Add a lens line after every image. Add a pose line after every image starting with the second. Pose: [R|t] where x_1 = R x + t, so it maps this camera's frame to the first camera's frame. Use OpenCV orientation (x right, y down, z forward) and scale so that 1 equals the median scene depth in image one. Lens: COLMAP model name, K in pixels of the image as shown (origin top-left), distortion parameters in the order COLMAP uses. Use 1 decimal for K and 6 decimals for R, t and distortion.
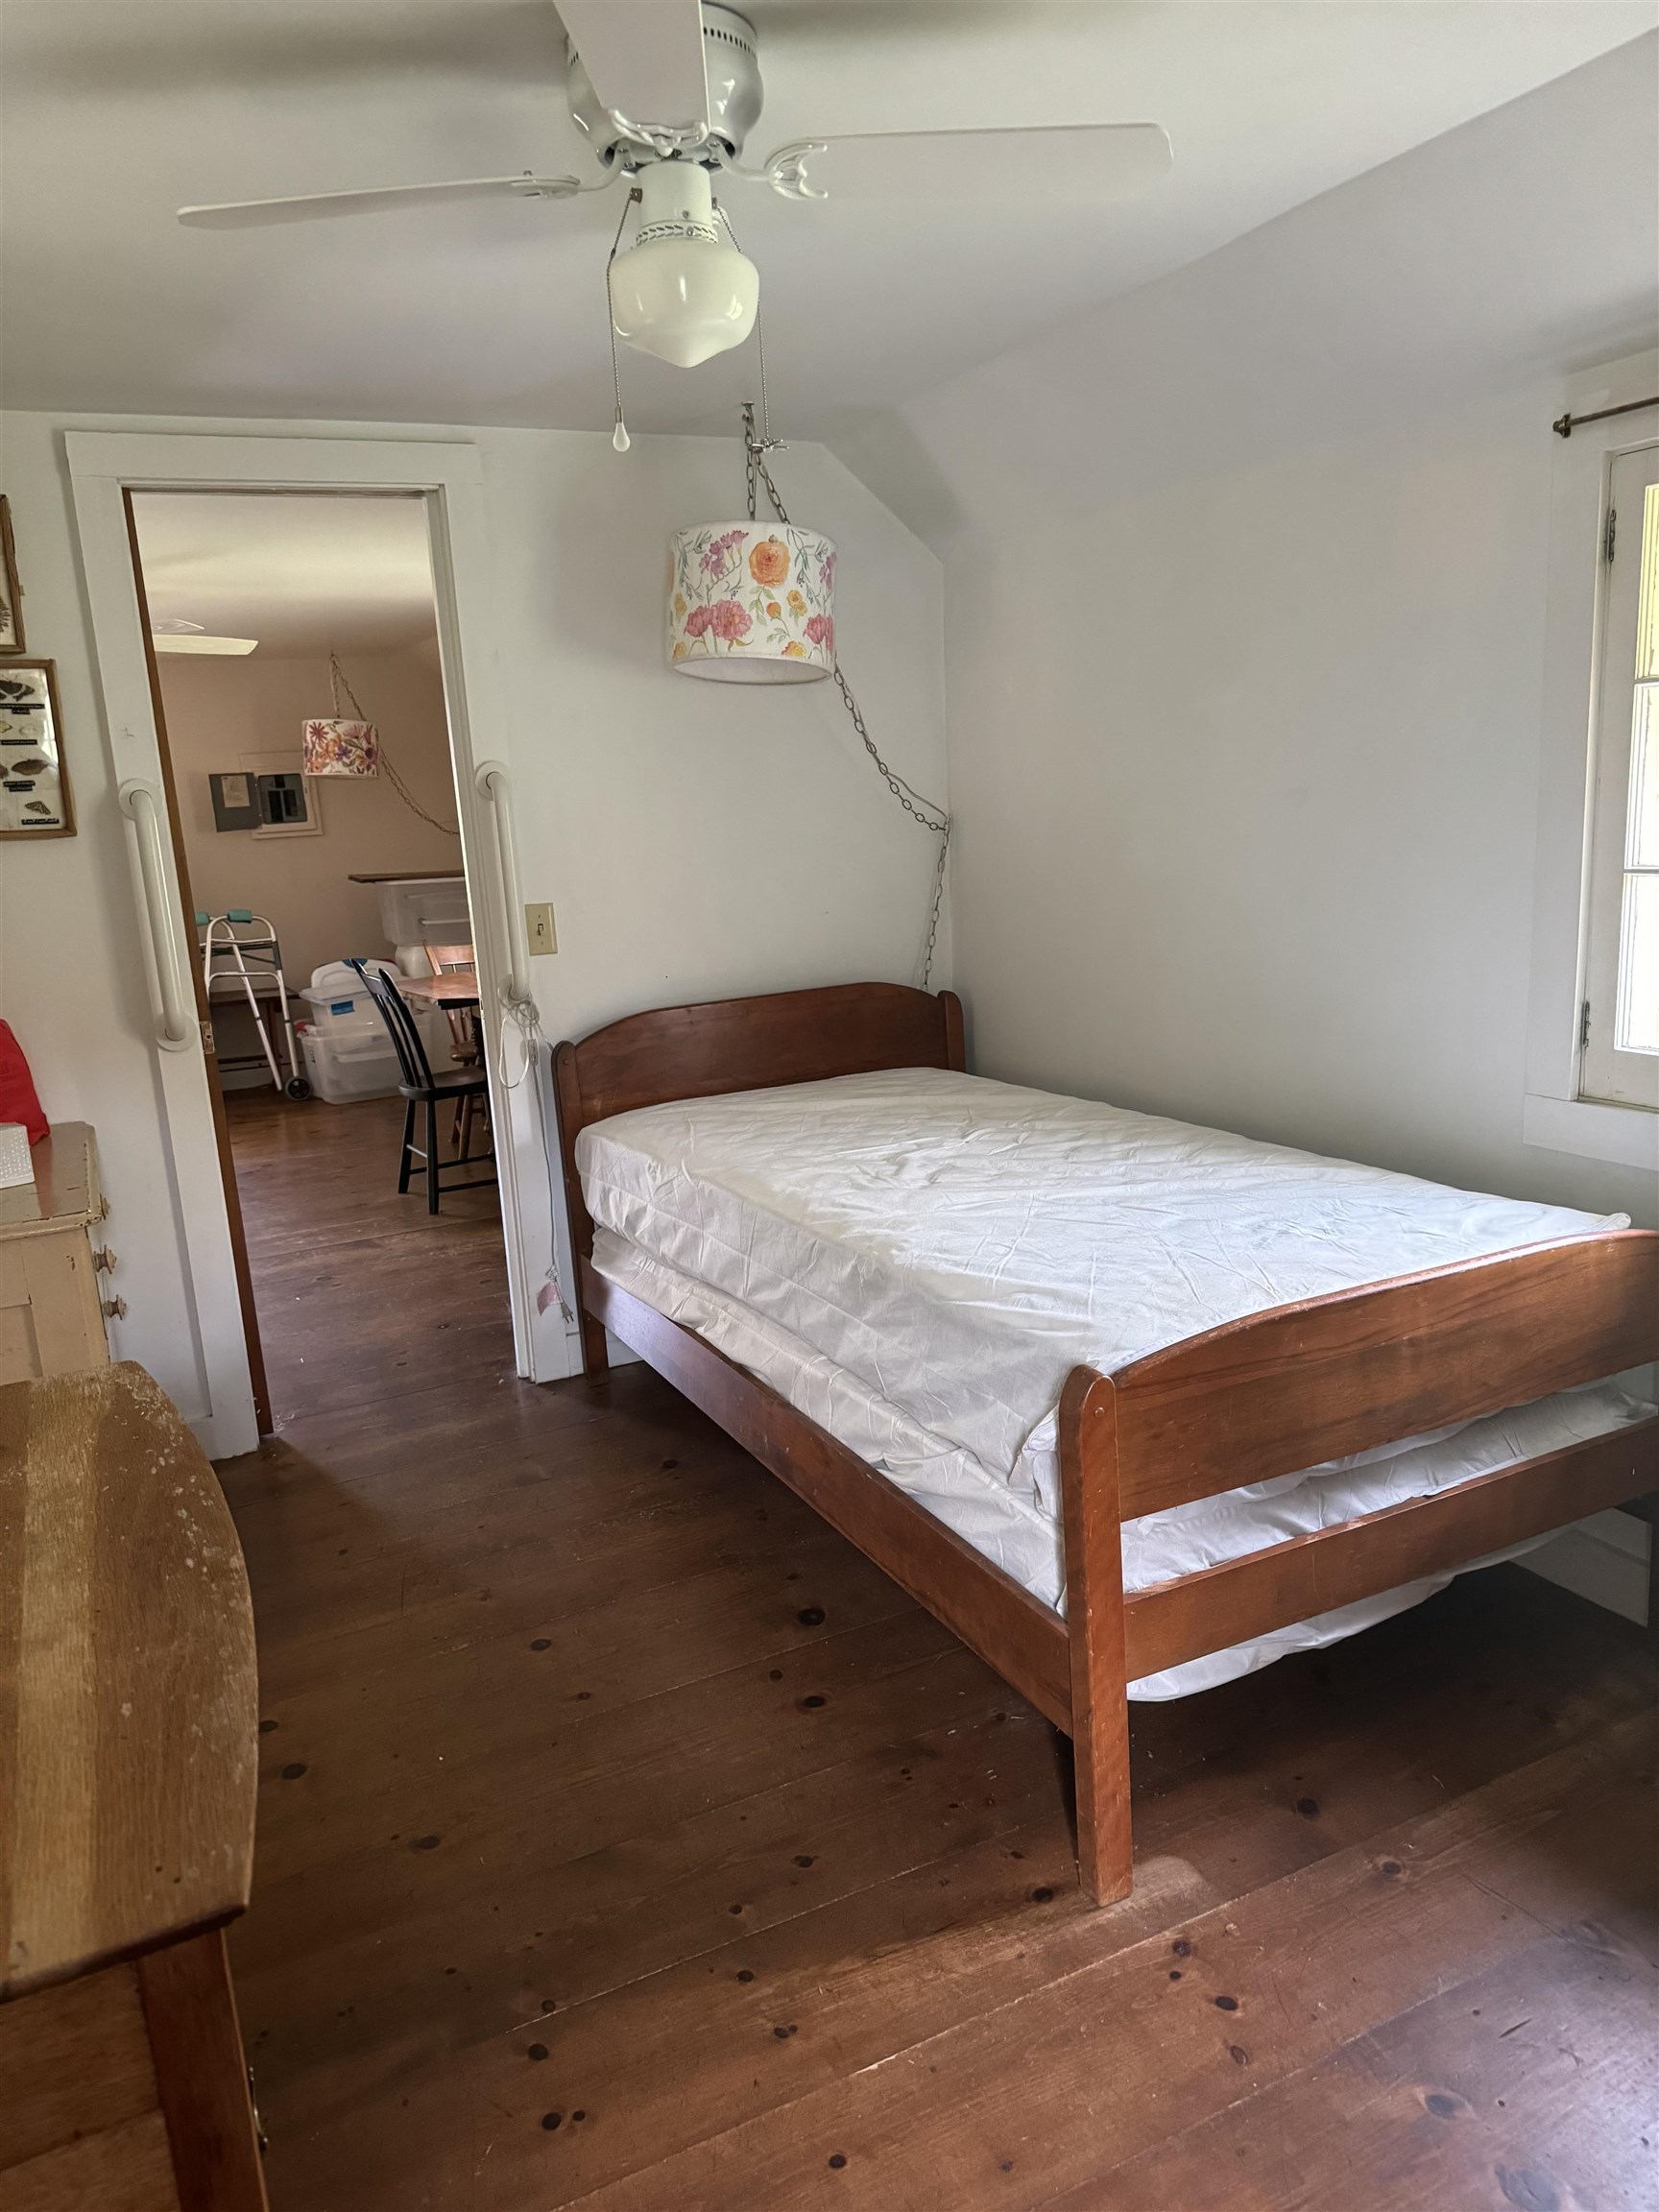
lens RADIAL K [[1555.7, 0, 832.0], [0, 1555.7, 1112.9], [0, 0, 1]] dist [0.057753, -0.003167]
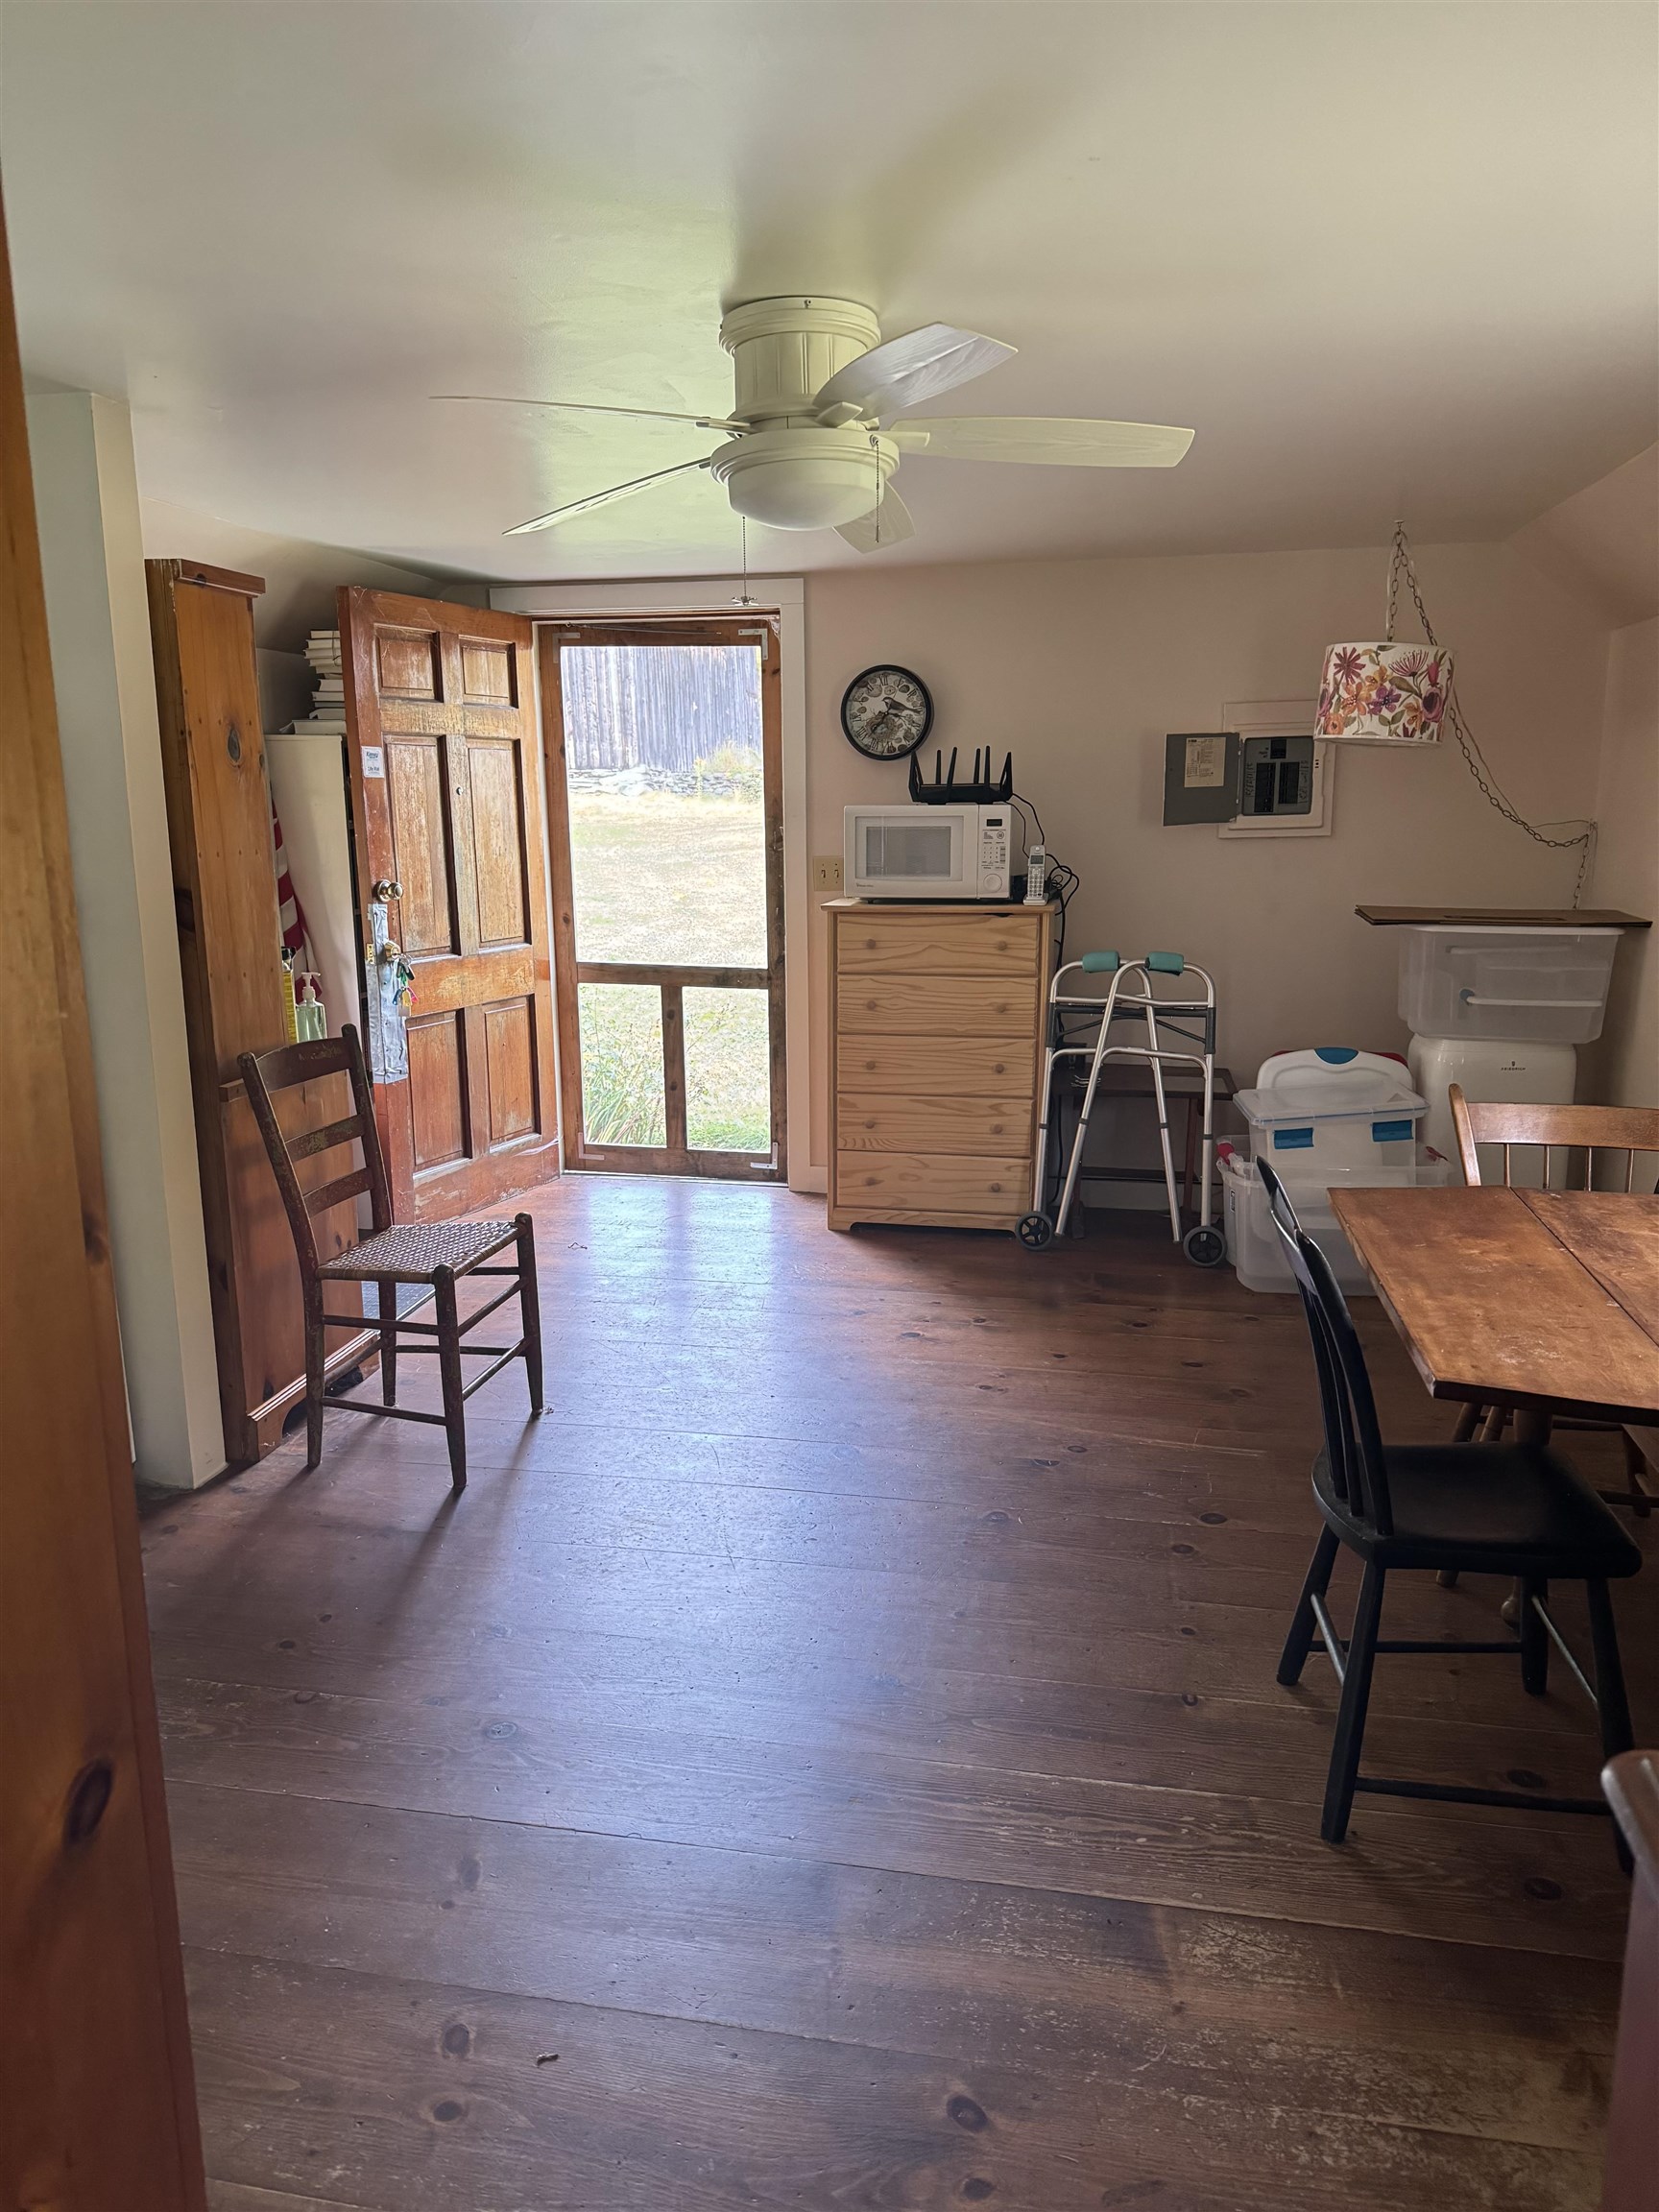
lens RADIAL K [[1555.7, 0, 832.0], [0, 1555.7, 1112.9], [0, 0, 1]] dist [0.057753, -0.003167]
pose [[0.792741, 0.173892, -0.584229, -0.107637], [-0.164117, 0.983942, 0.070174, -0.087123], [0.587050, 0.040252, 0.808549, 0.417228]]
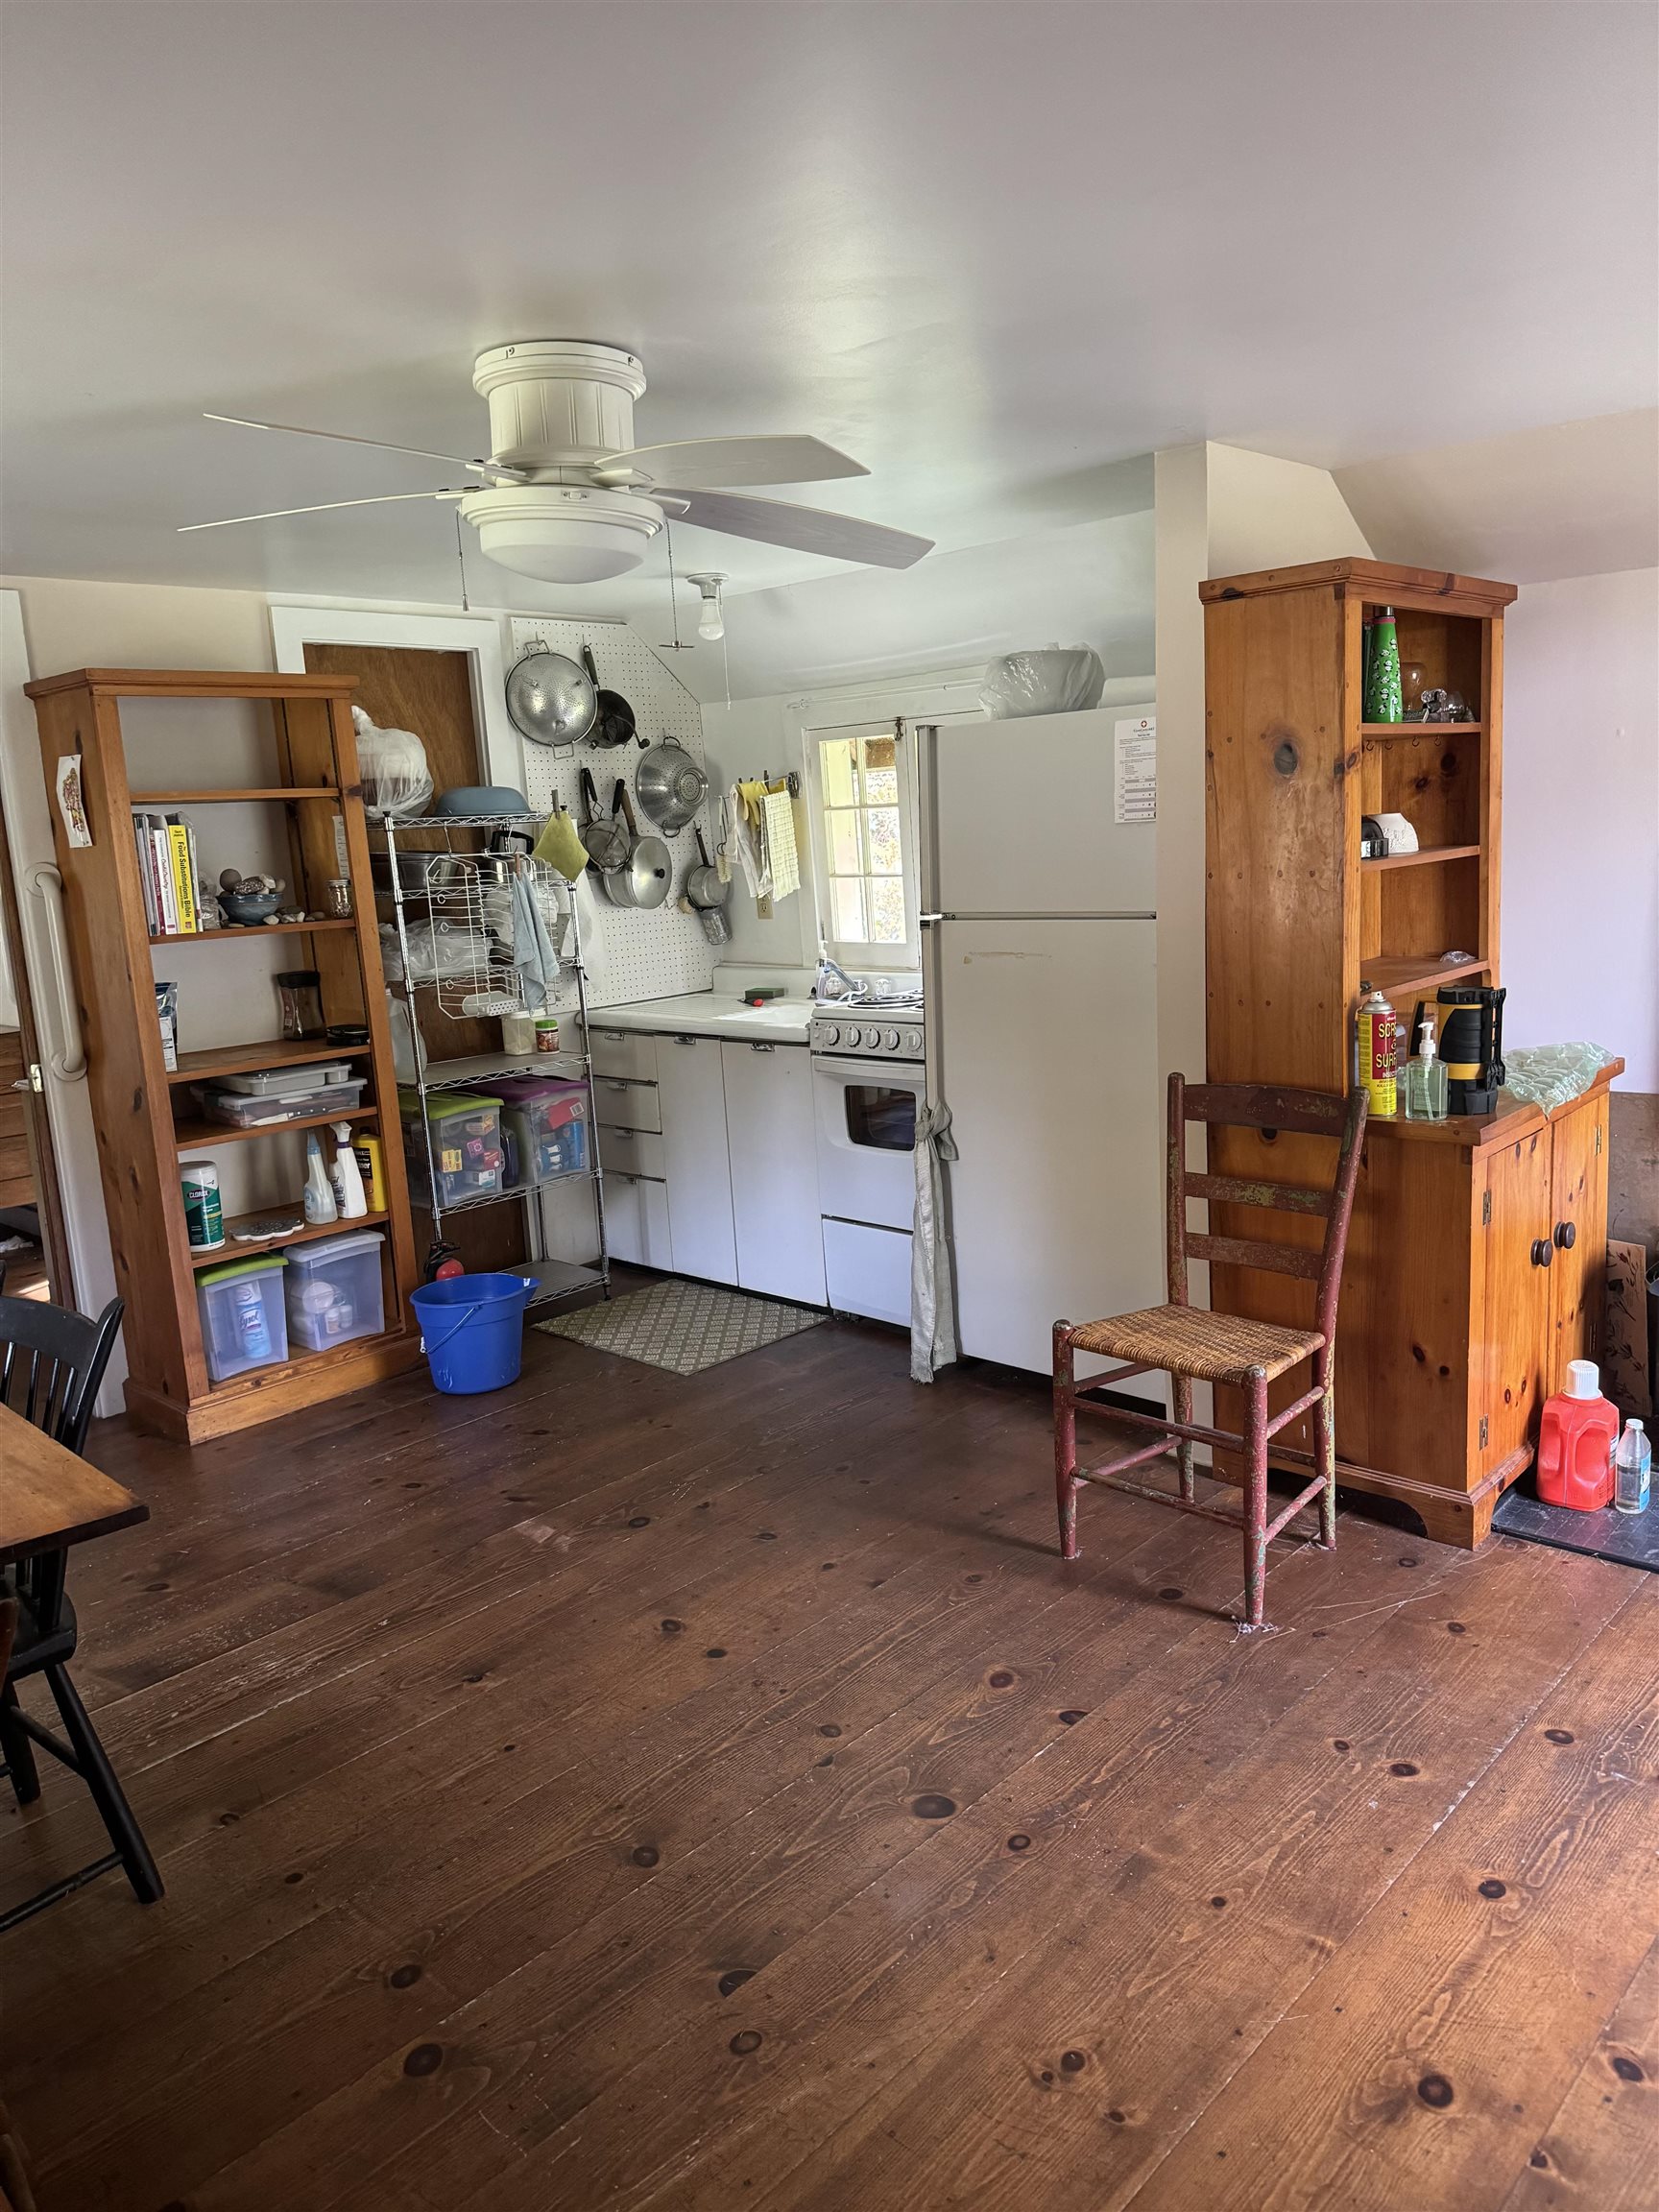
lens RADIAL K [[1555.7, 0, 832.0], [0, 1555.7, 1112.9], [0, 0, 1]] dist [0.057753, -0.003167]
pose [[-0.934387, 0.171027, -0.312523, -0.250543], [0.033390, 0.915414, 0.401127, -0.203253], [0.354692, 0.364373, -0.861061, 0.972350]]
